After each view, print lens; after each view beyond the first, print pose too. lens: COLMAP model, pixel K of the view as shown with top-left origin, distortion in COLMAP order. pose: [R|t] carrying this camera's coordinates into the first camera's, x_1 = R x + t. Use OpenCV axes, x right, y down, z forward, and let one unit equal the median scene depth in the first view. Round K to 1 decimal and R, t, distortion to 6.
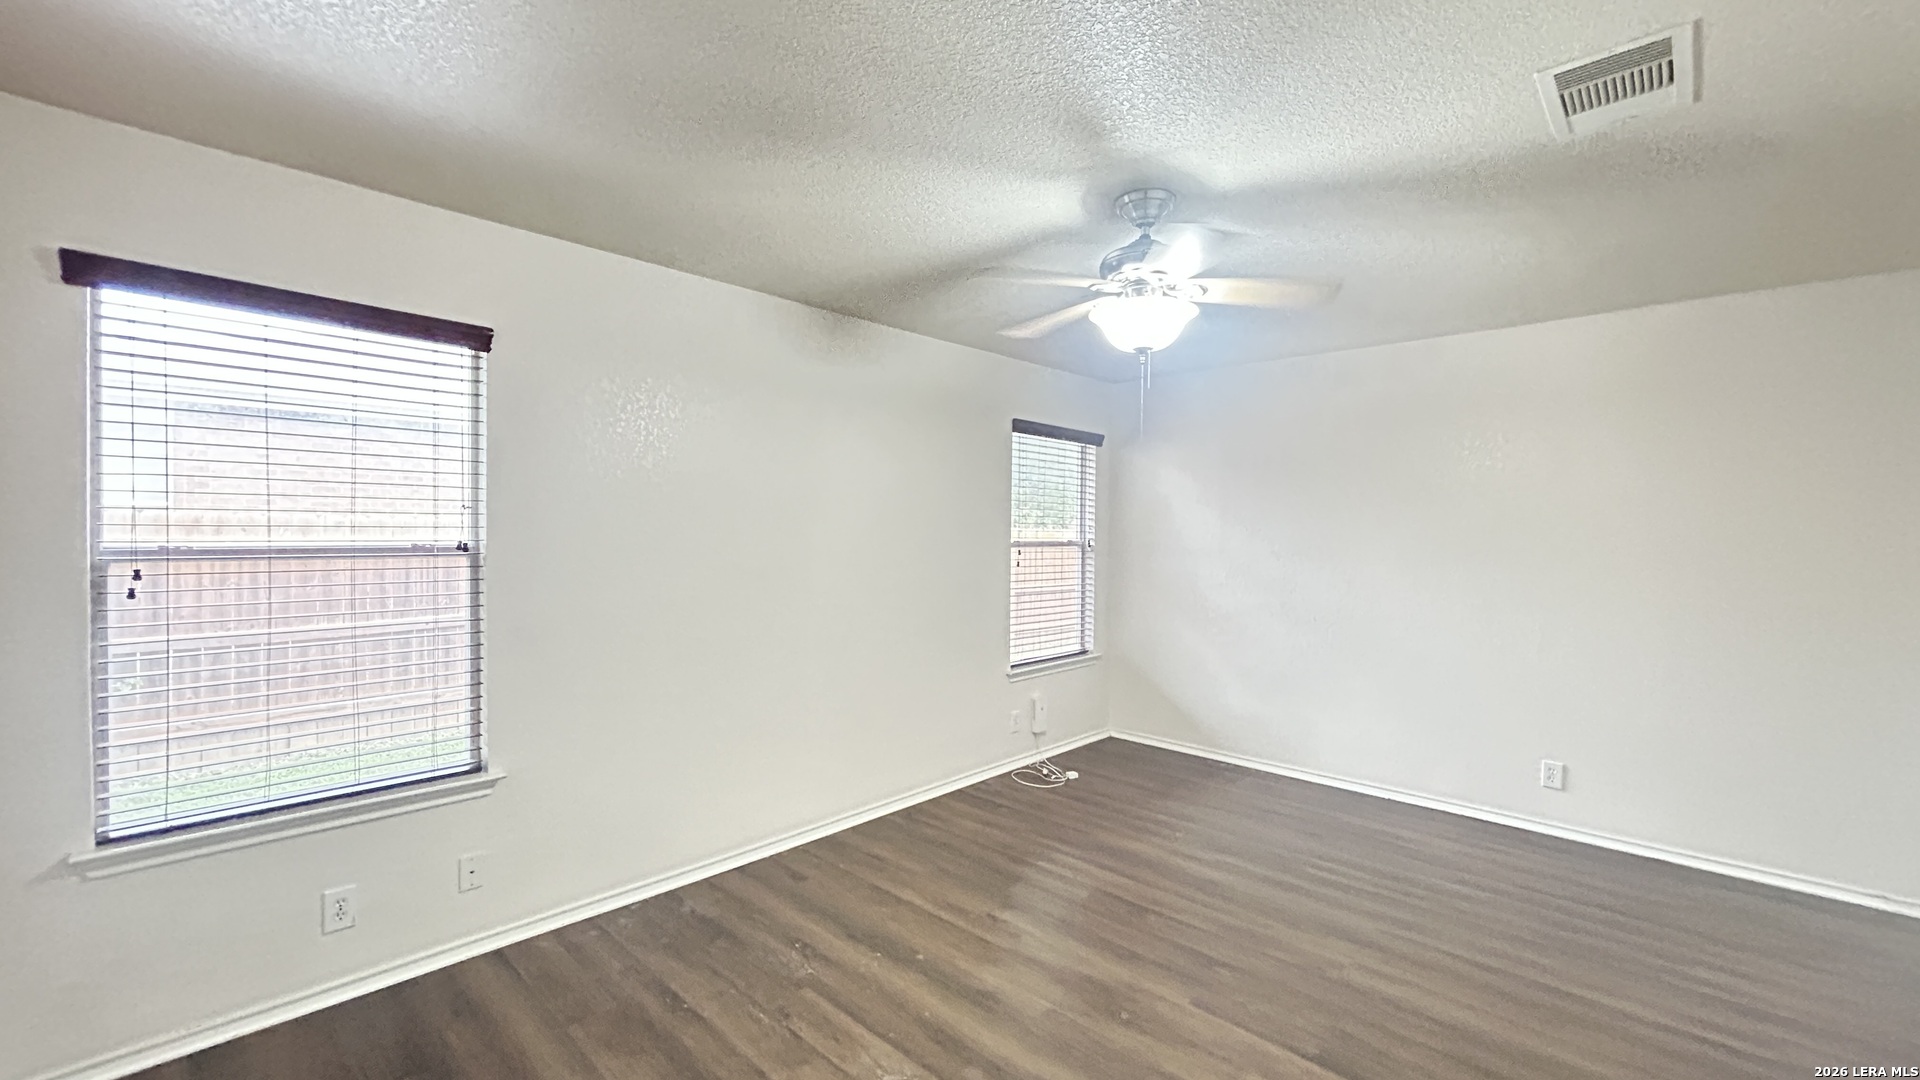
lens RADIAL K [[774.4, 0, 971.6], [0, 774.4, 535.1], [0, 0, 1]] dist [-0.001130, 0.001642]
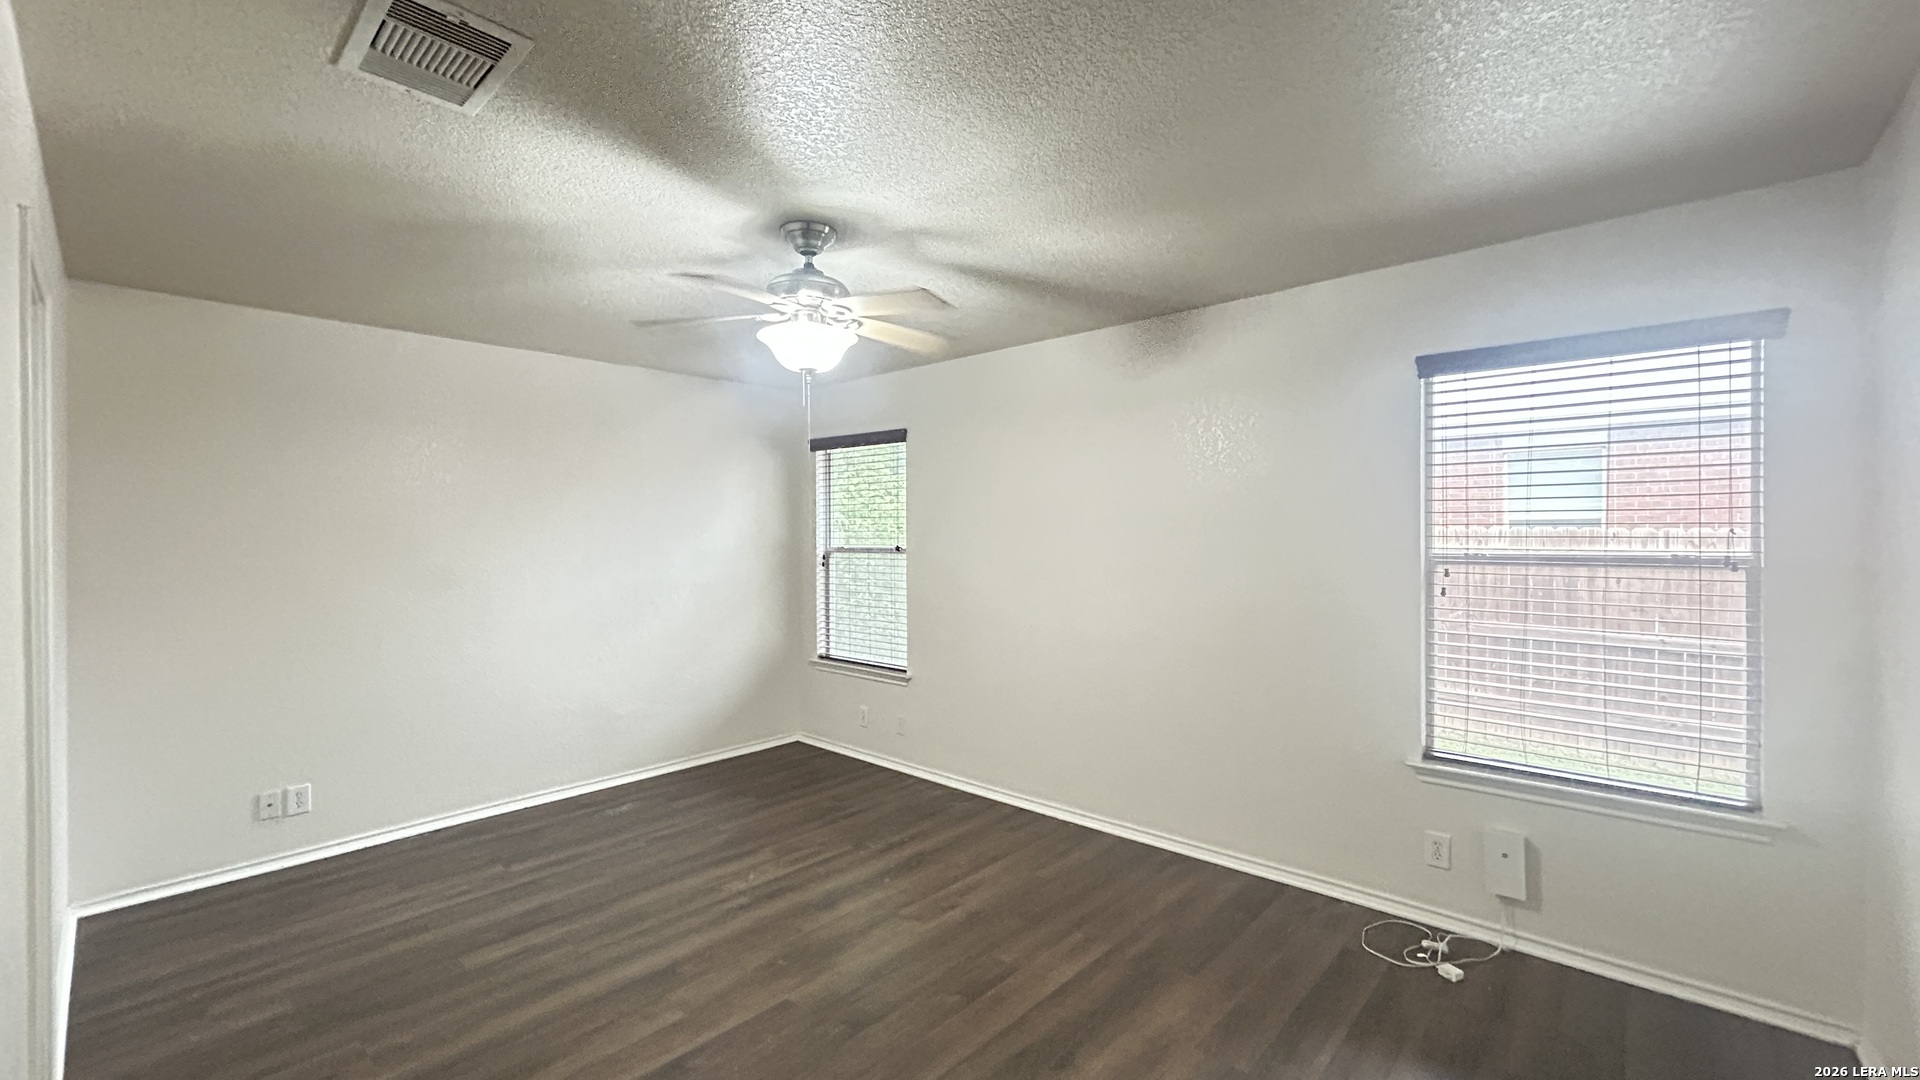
lens RADIAL K [[774.4, 0, 952.4], [0, 774.4, 538.0], [0, 0, 1]] dist [-0.001130, 0.001642]
pose [[0.009705, -0.004698, -0.999942, 1.202531], [-0.002336, 0.999986, -0.004721, -0.002613], [0.999950, 0.002382, 0.009693, 1.103876]]
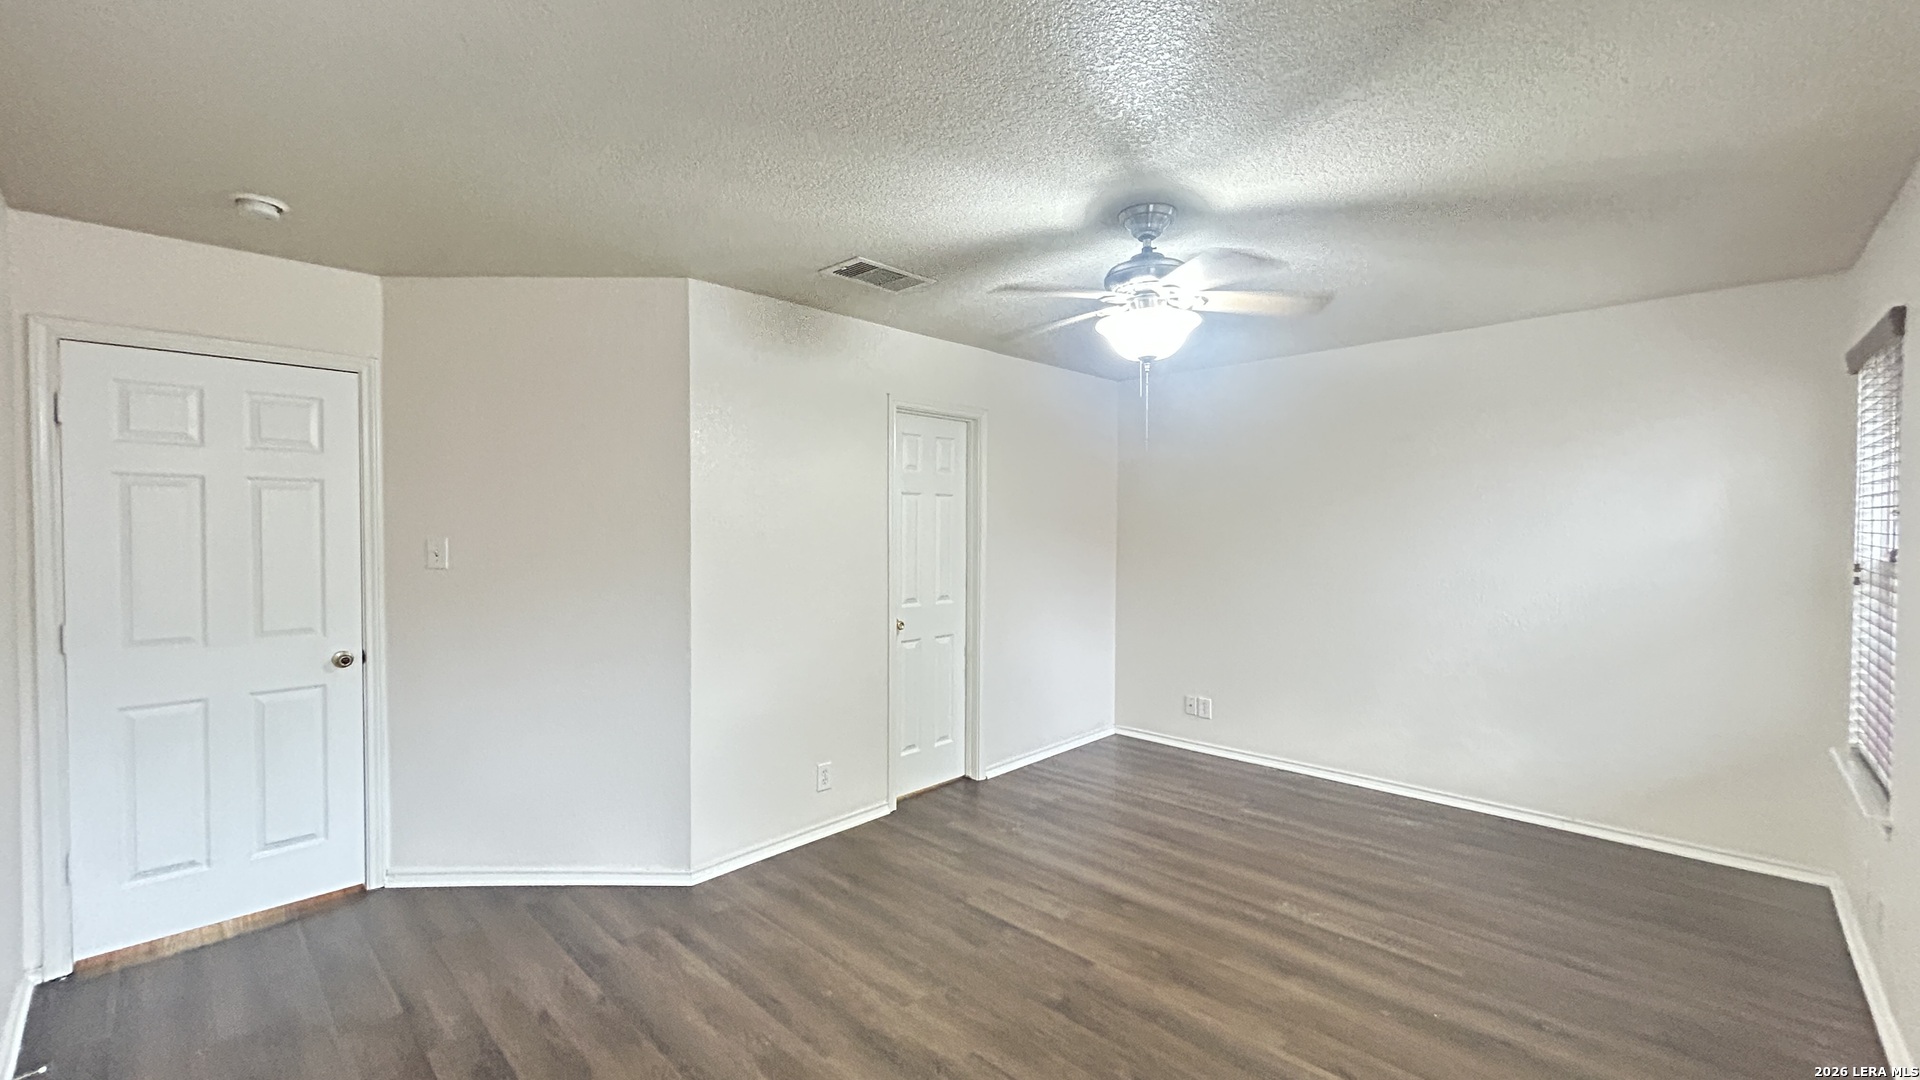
lens RADIAL K [[774.4, 0, 963.5], [0, 774.4, 534.2], [0, 0, 1]] dist [-0.001130, 0.001642]
pose [[-0.999782, -0.005247, 0.020205, 0.411791], [-0.004810, 0.999755, 0.021612, -0.022750], [-0.020314, 0.021511, -0.999562, 1.906972]]
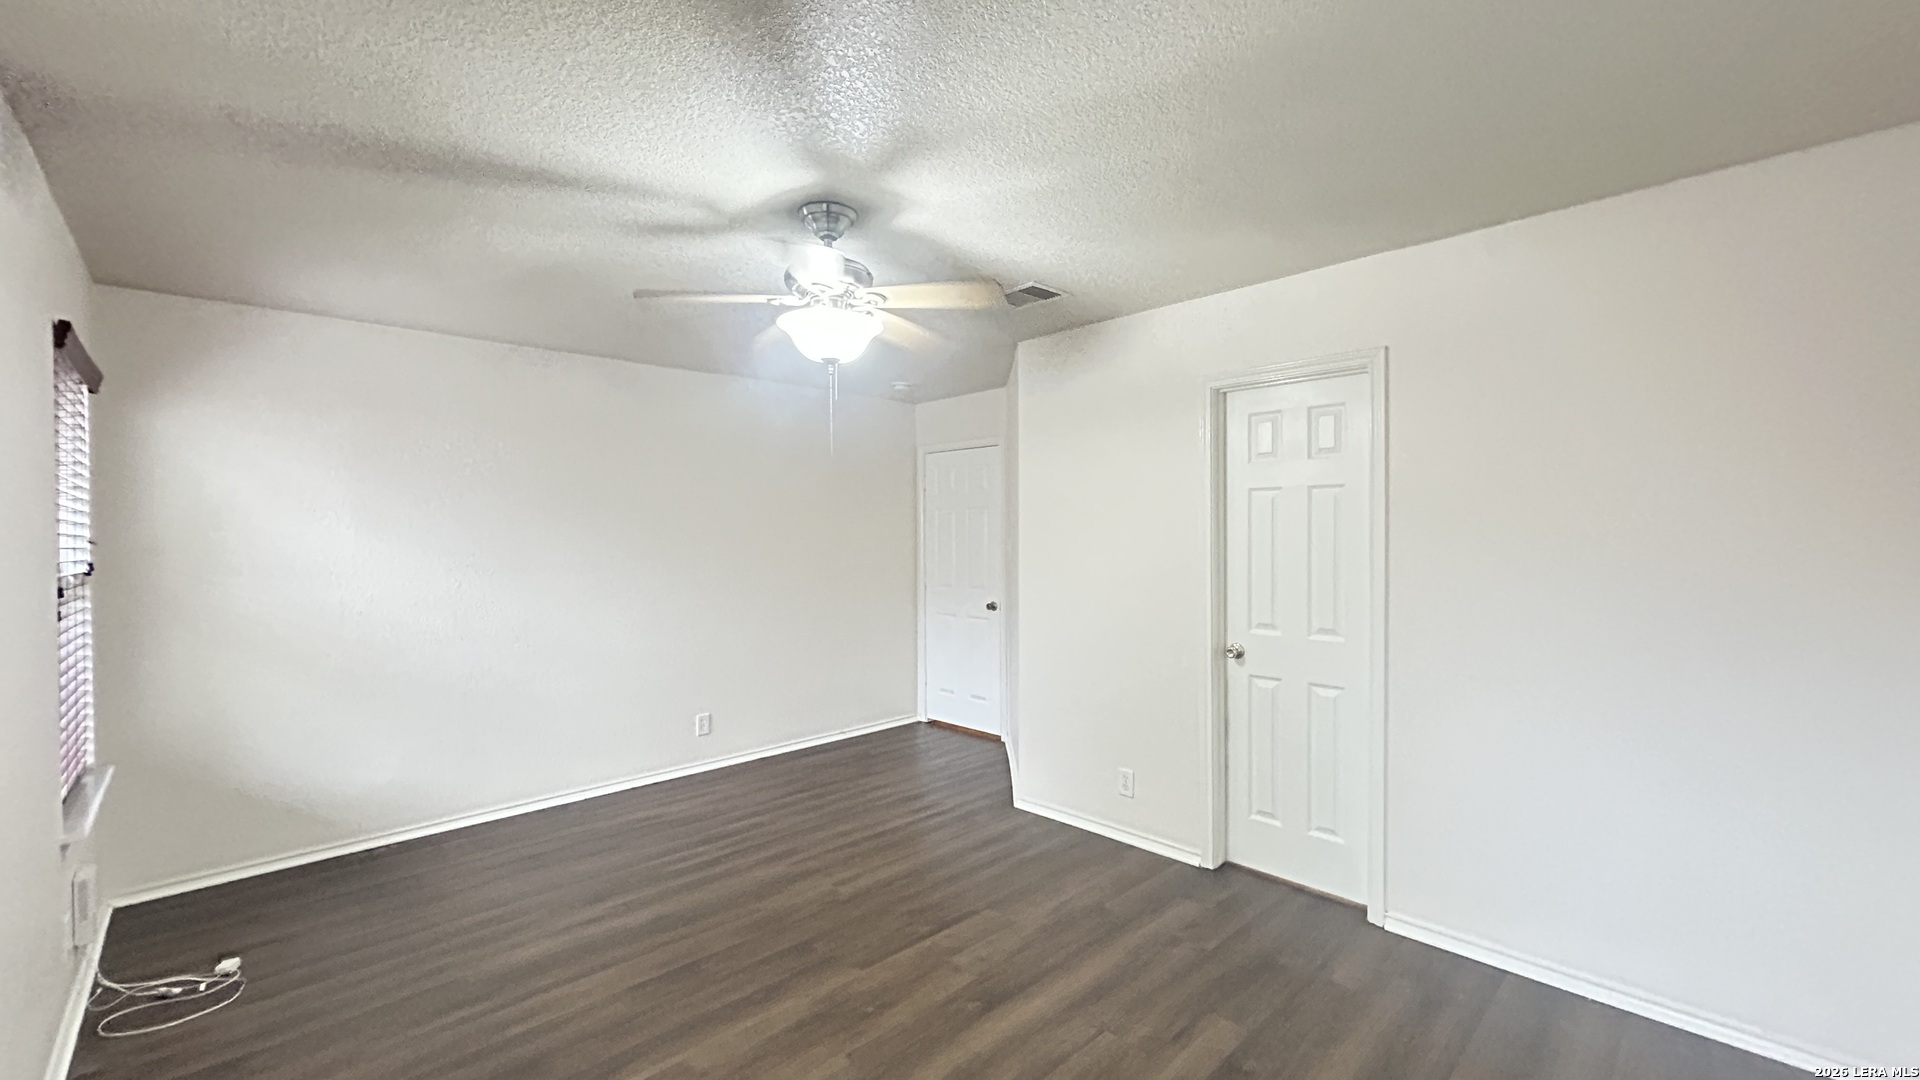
lens RADIAL K [[774.4, 0, 966.8], [0, 774.4, 537.7], [0, 0, 1]] dist [-0.001130, 0.001642]
pose [[0.034144, -0.016110, 0.999287, -0.729336], [0.012020, 0.999804, 0.015708, -0.020009], [-0.999345, 0.011475, 0.034331, 0.736008]]
